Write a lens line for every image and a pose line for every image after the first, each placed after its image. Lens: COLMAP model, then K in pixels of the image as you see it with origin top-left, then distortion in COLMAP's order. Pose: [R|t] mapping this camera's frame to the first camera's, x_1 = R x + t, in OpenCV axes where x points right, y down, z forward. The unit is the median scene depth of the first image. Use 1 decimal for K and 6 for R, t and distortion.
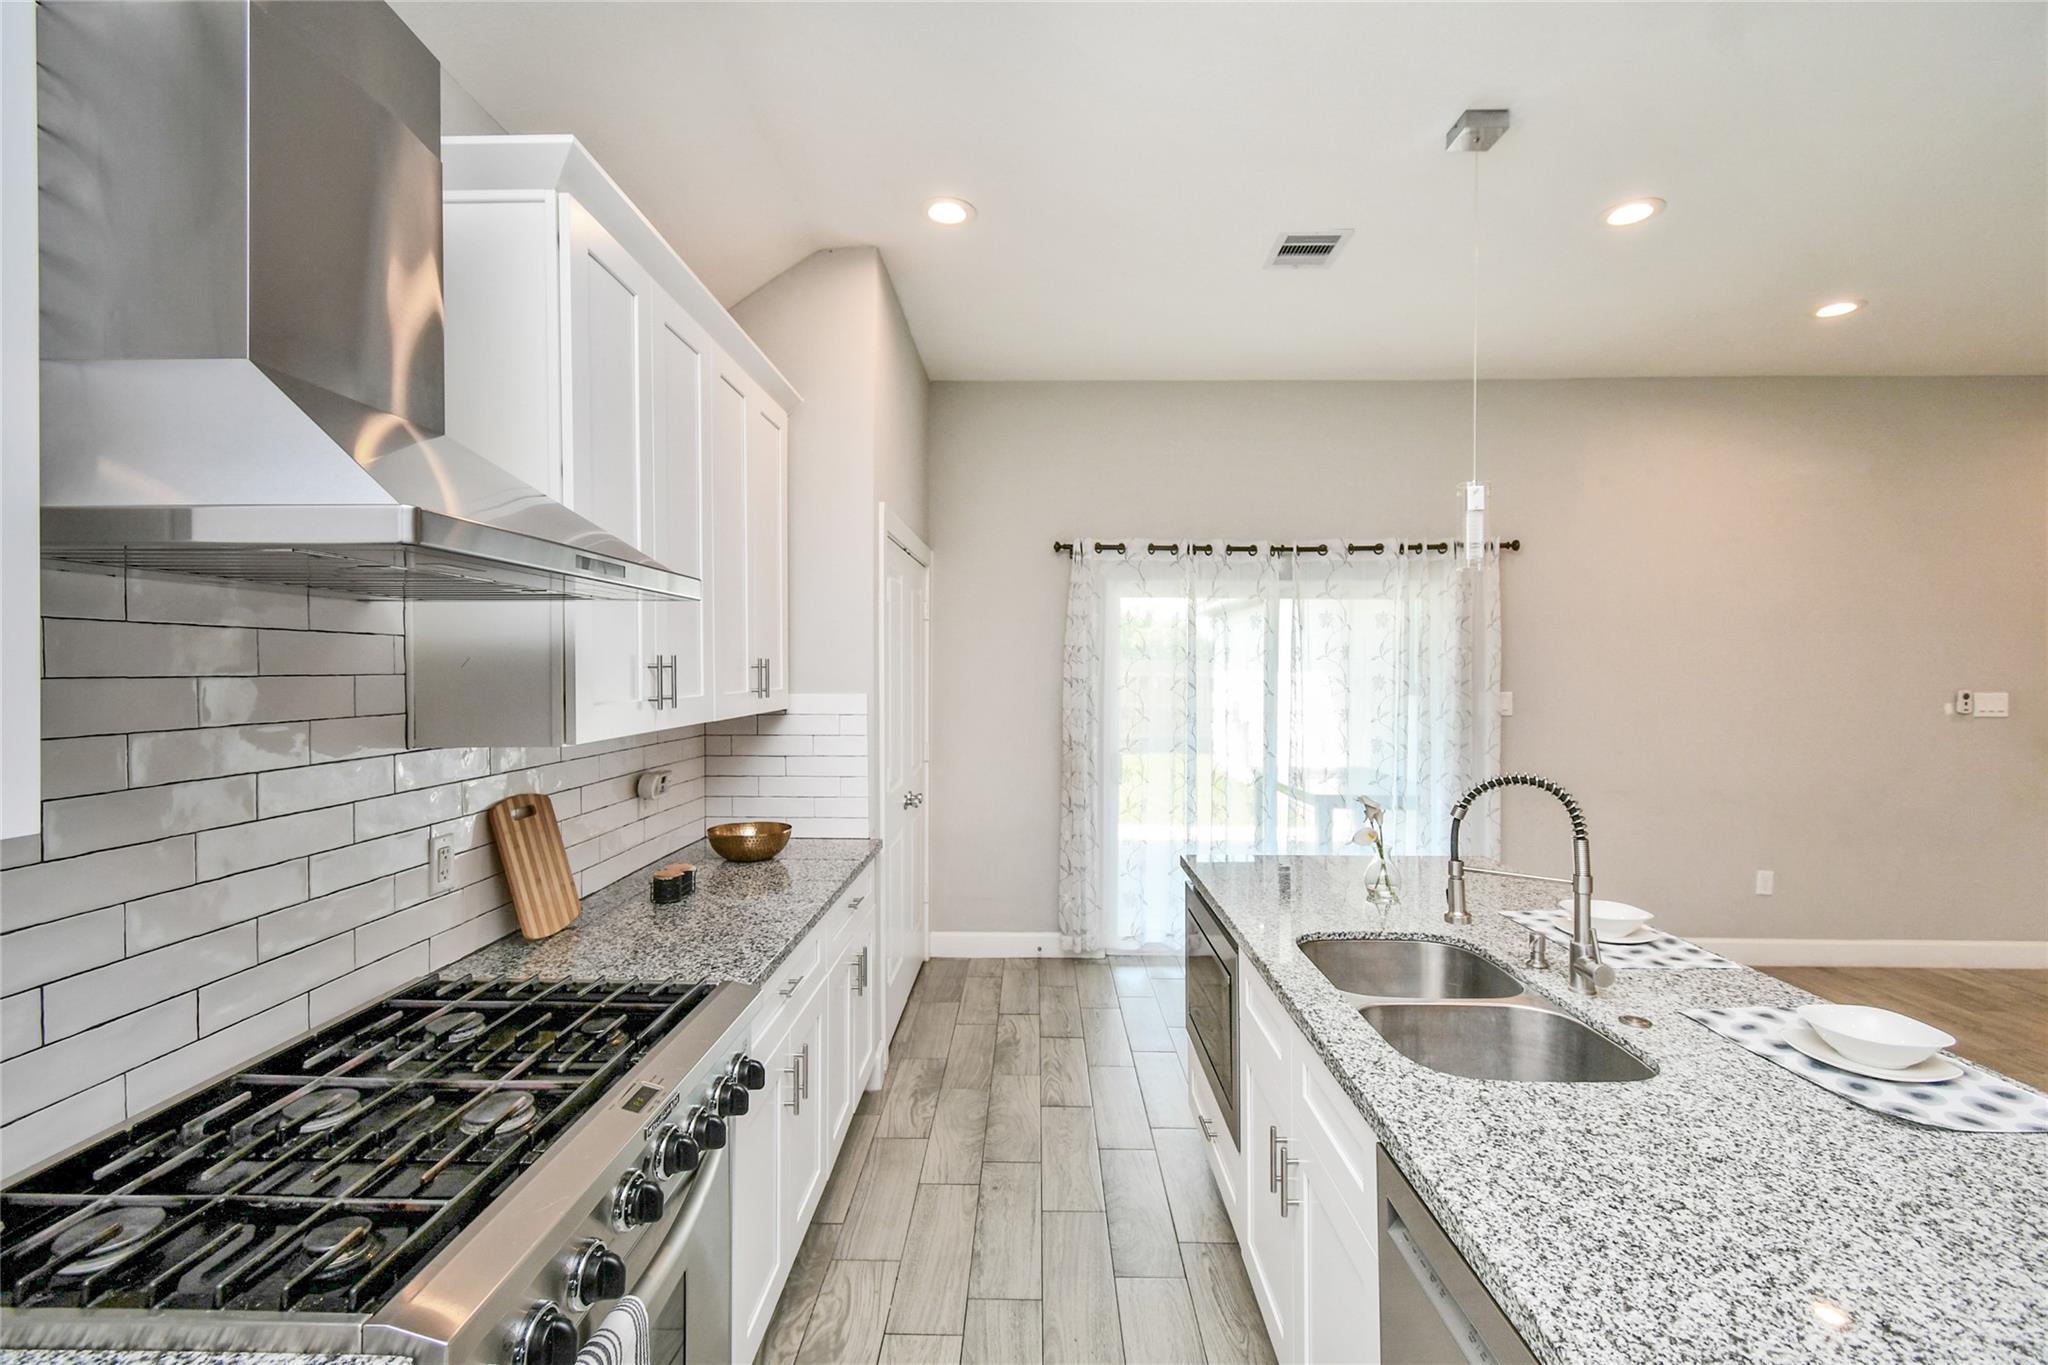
lens RADIAL K [[907.7, 0, 1016.9], [0, 907.7, 672.8], [0, 0, 1]] dist [0.000914, 0.000060]
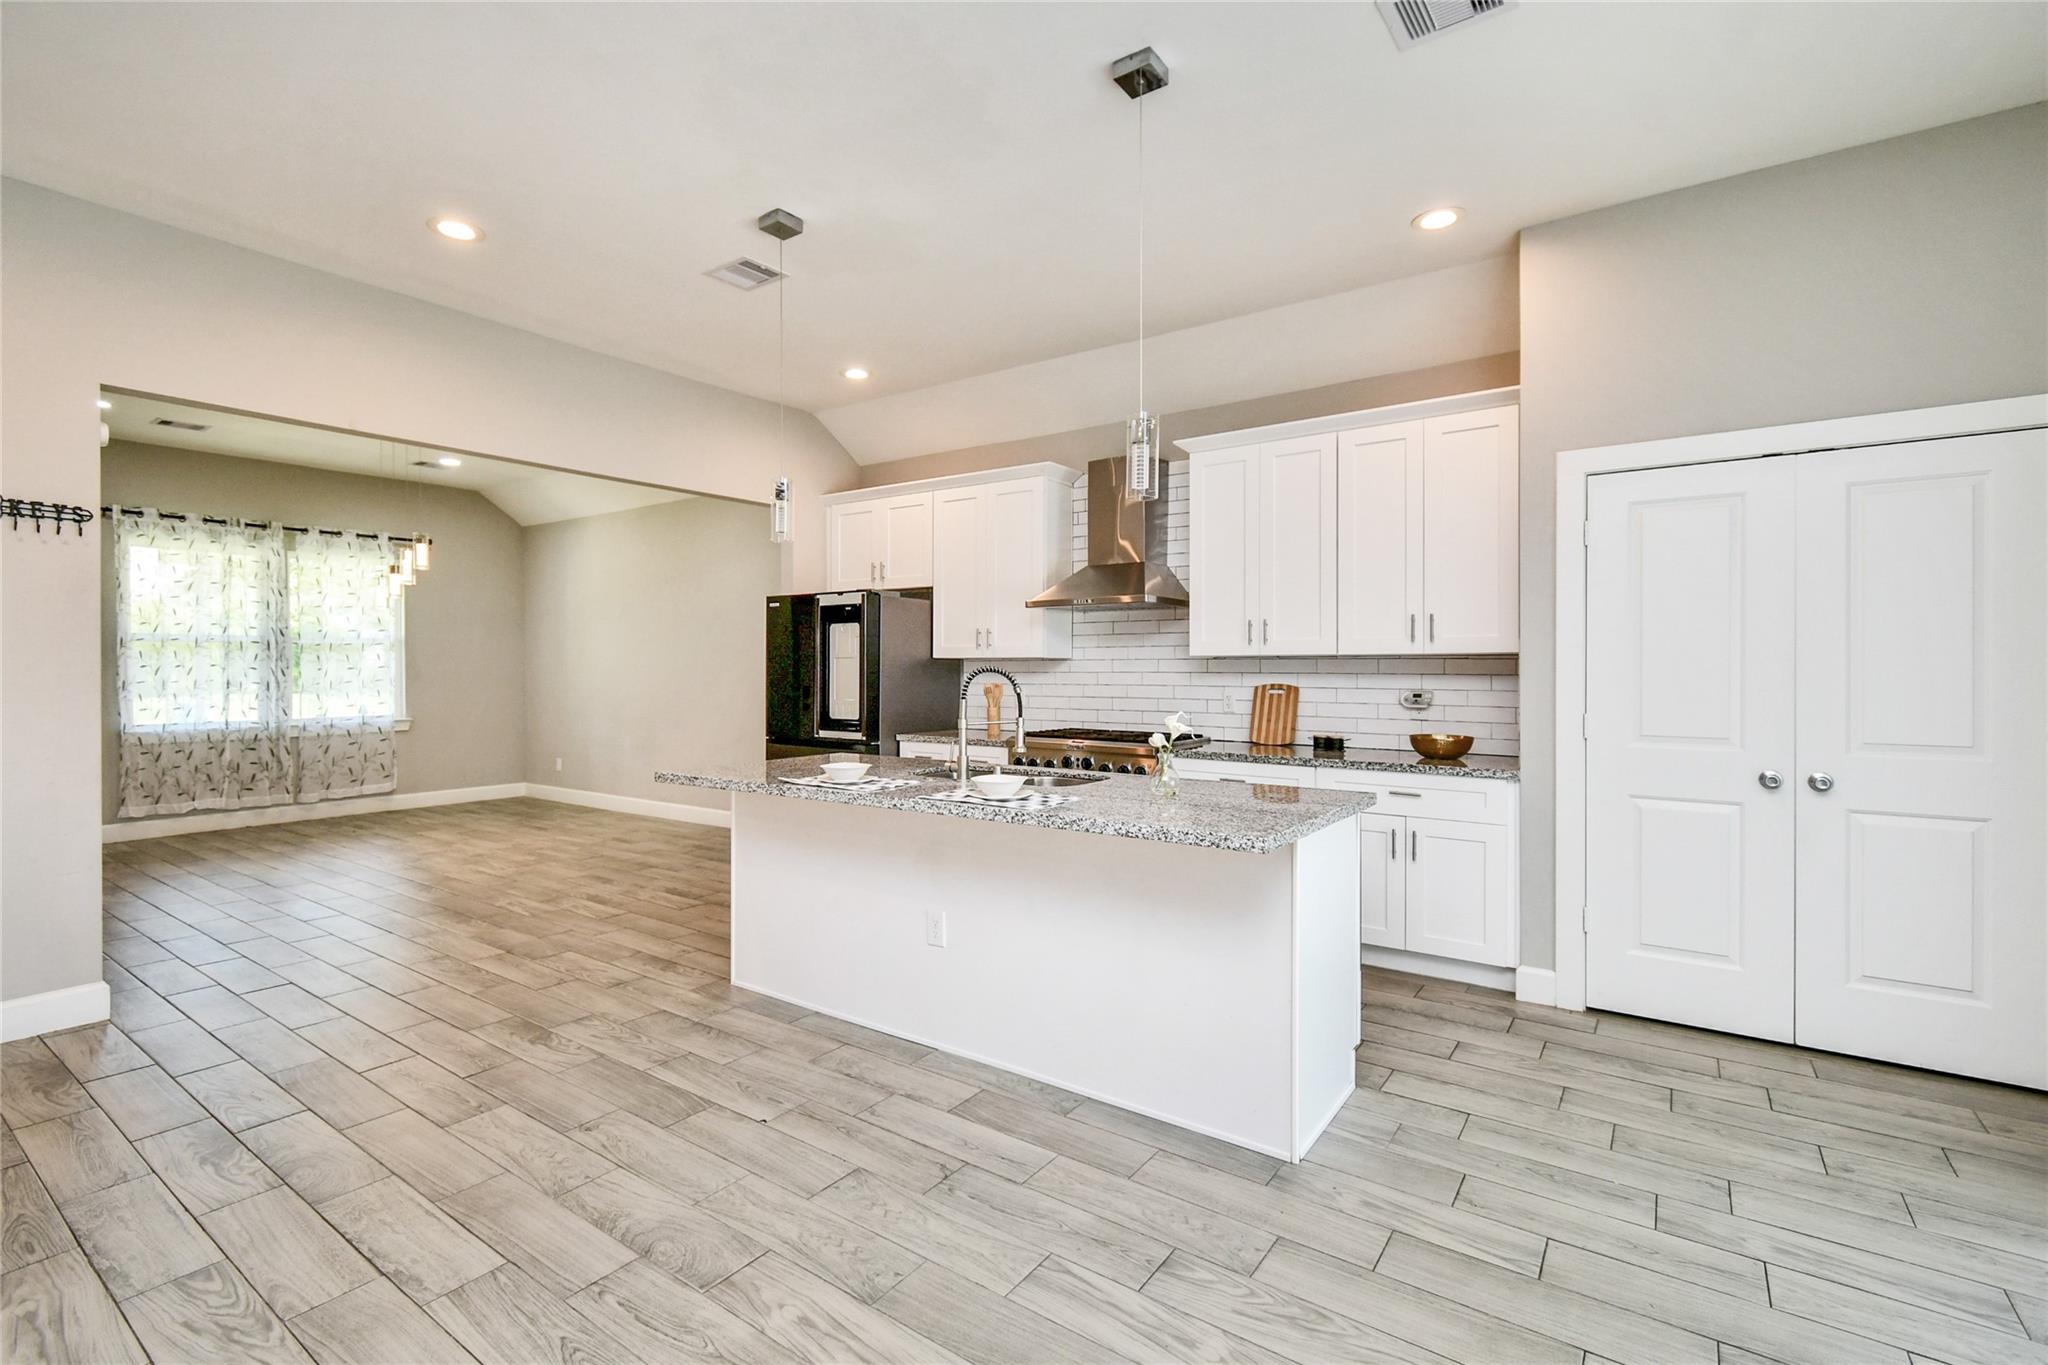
lens RADIAL K [[925.0, 0, 1016.2], [0, 925.0, 662.7], [0, 0, 1]] dist [0.004543, 0.000109]
pose [[-0.561964, -0.005145, -0.827146, 1.077135], [-0.005126, 0.999983, -0.002737, 0.056391], [0.827146, 0.002702, -0.561981, 1.088911]]
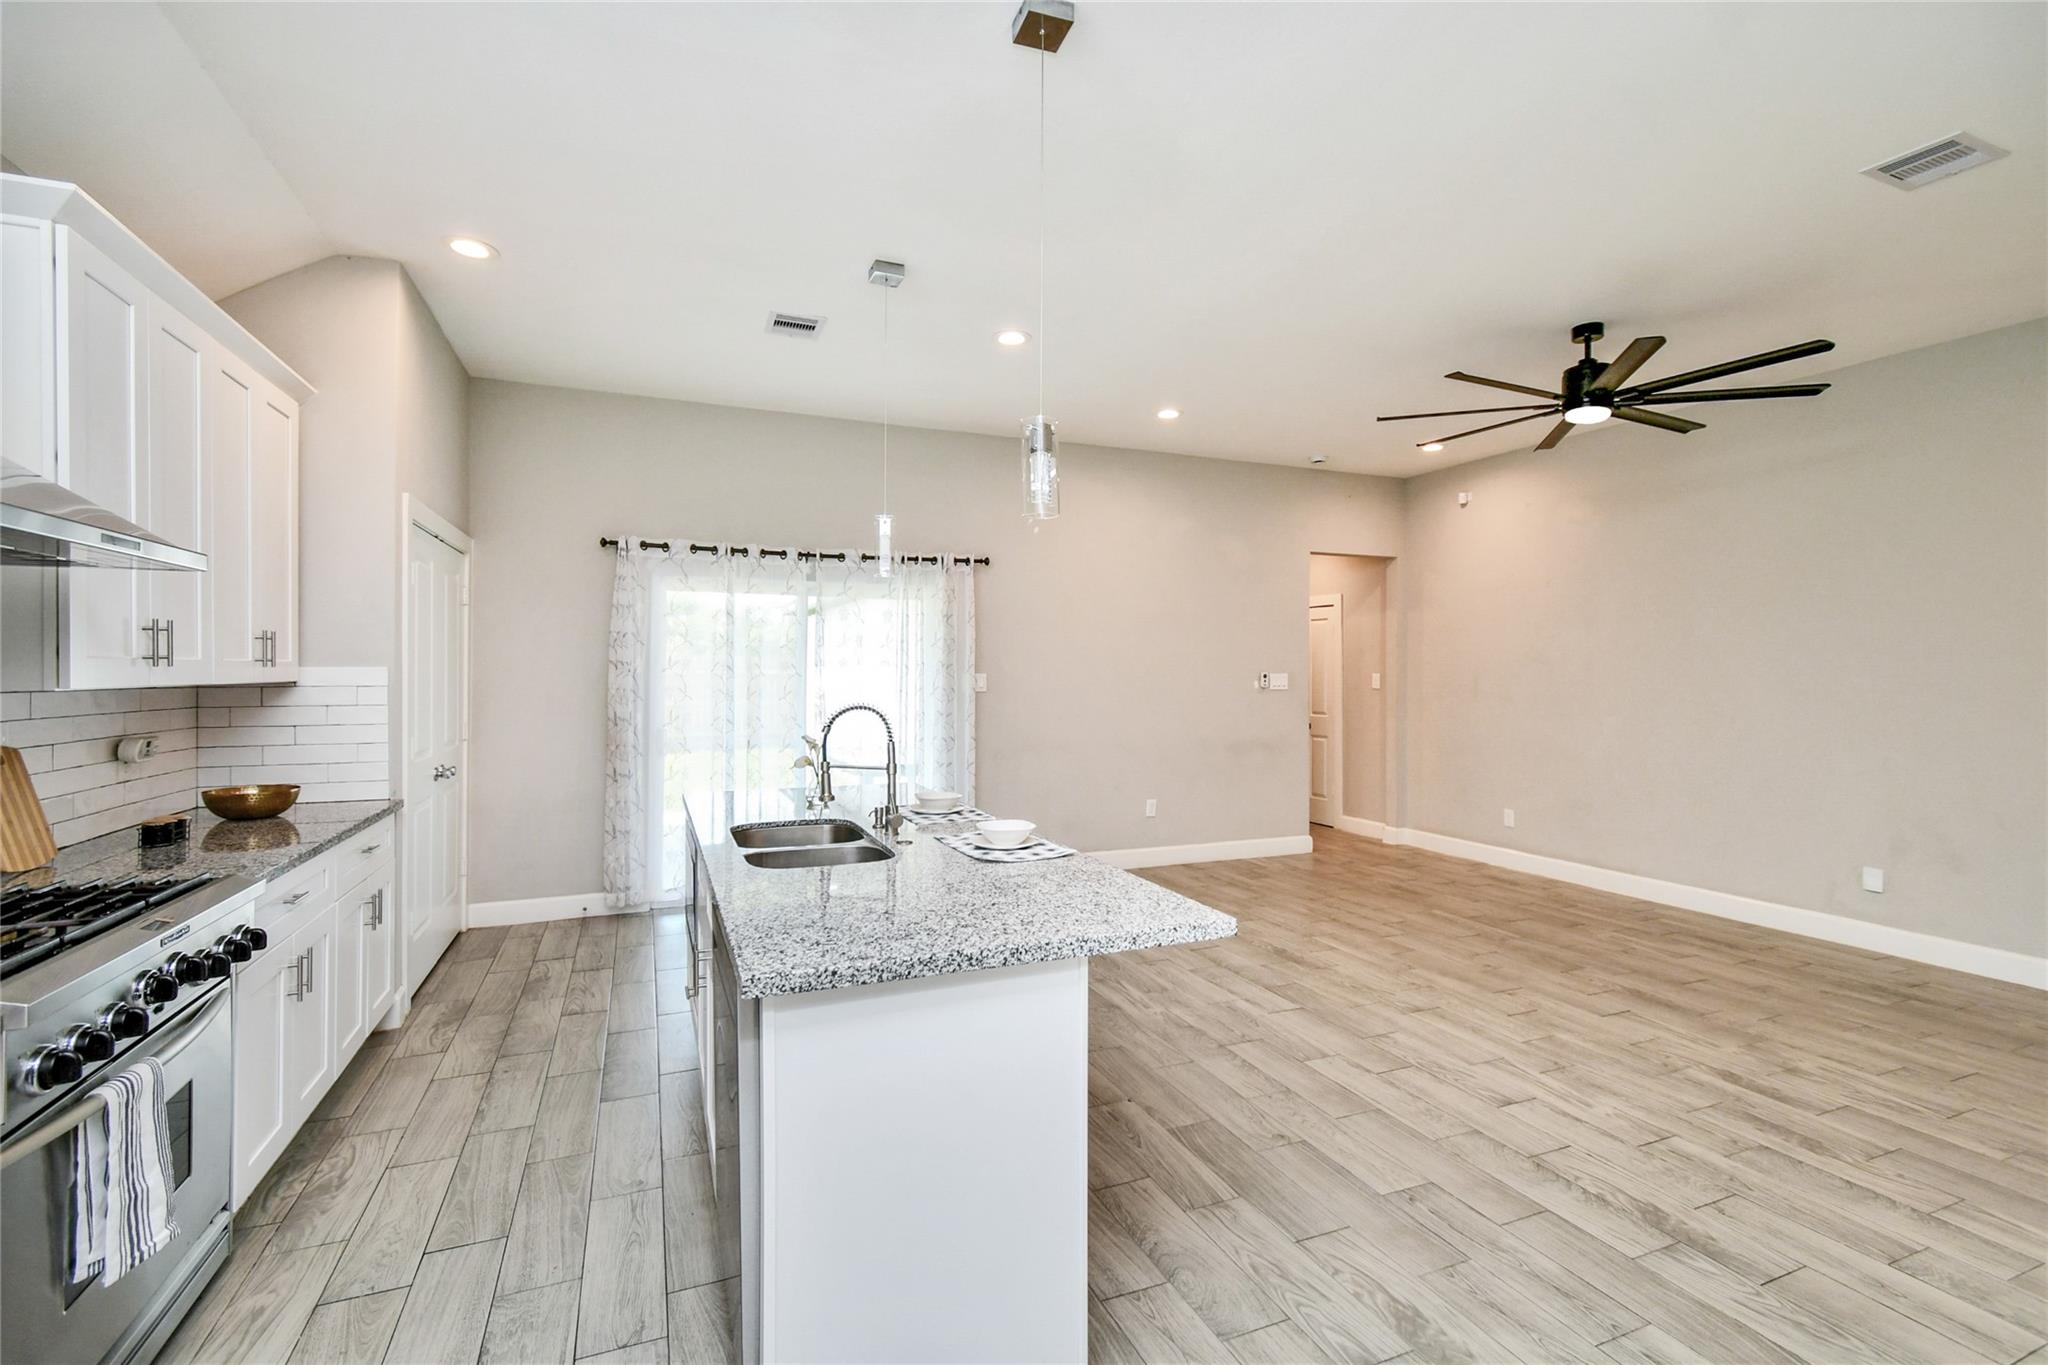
lens RADIAL K [[908.9, 0, 1019.8], [0, 908.9, 667.3], [0, 0, 1]] dist [0.007507, -0.003776]
pose [[0.915024, 0.002535, 0.403391, 0.086102], [0.000734, 0.999968, -0.007949, 0.031522], [-0.403398, 0.007569, 0.914993, -0.301663]]
